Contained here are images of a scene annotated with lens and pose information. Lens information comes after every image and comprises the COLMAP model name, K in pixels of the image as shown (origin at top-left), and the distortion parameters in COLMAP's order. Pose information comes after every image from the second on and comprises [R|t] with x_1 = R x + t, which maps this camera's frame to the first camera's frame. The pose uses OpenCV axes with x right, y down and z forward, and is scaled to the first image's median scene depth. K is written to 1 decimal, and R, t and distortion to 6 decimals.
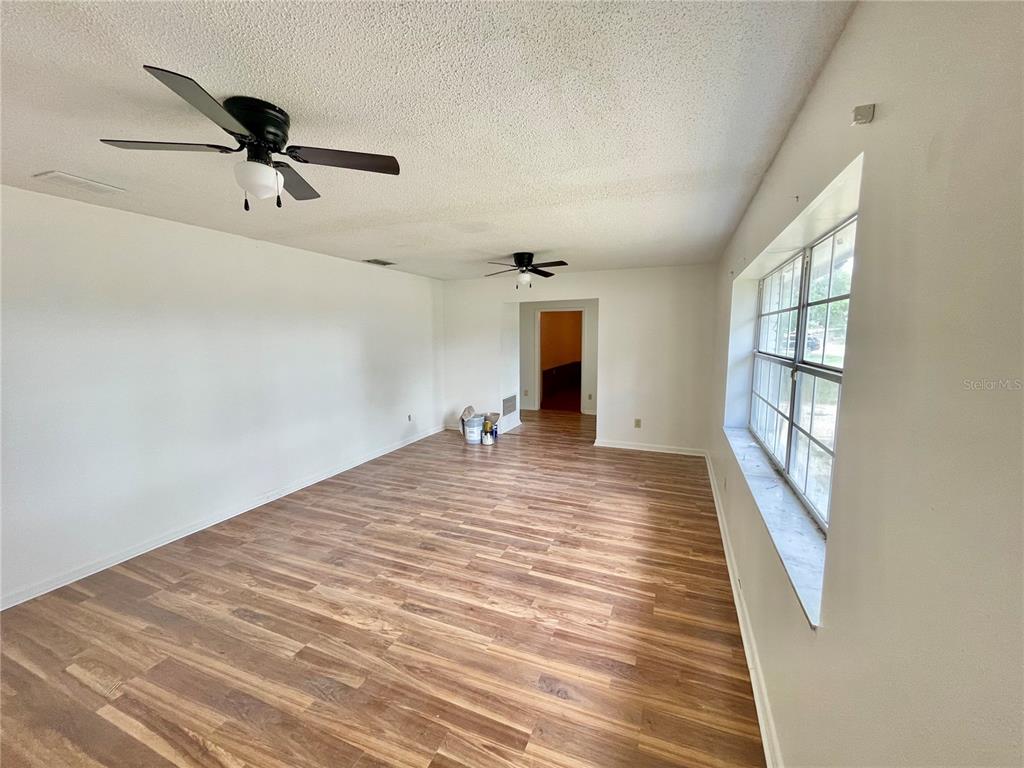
lens RADIAL K [[414.7, 0, 514.4], [0, 414.7, 384.0], [0, 0, 1]] dist [-0.001458, -0.000085]
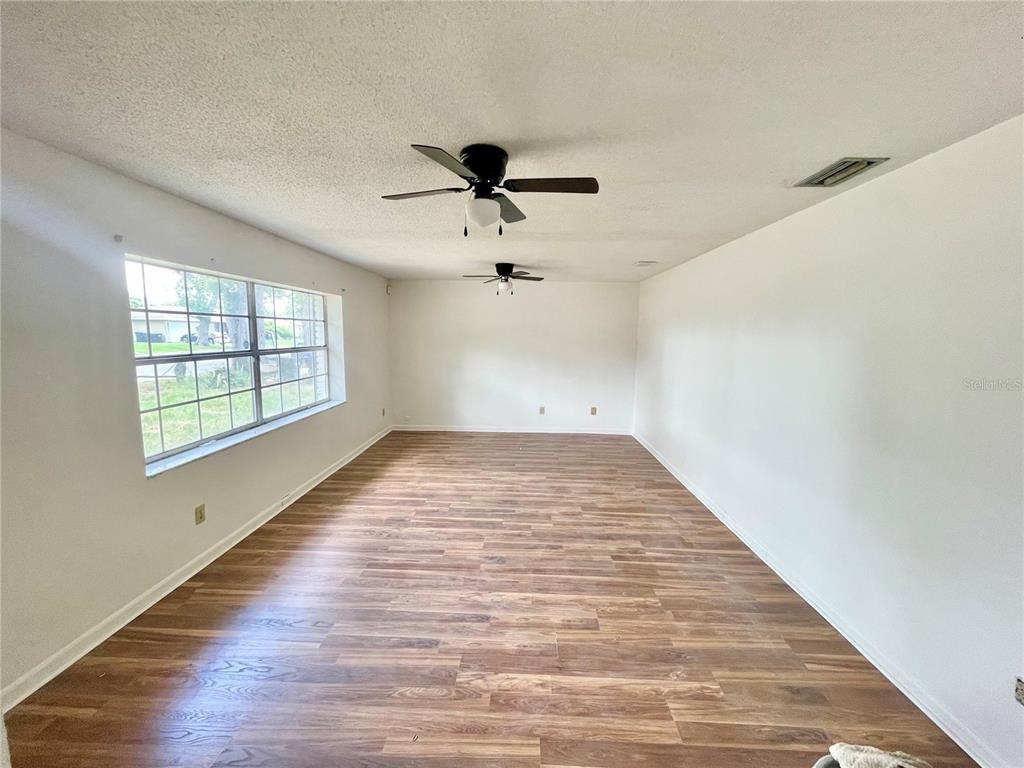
lens RADIAL K [[414.7, 0, 512.7], [0, 414.7, 383.6], [0, 0, 1]] dist [-0.001458, -0.000085]
pose [[-0.939486, 0.031358, -0.341150, 0.192731], [-0.052292, 0.971008, 0.233258, -0.241460], [0.338574, 0.236982, -0.910608, 1.898445]]
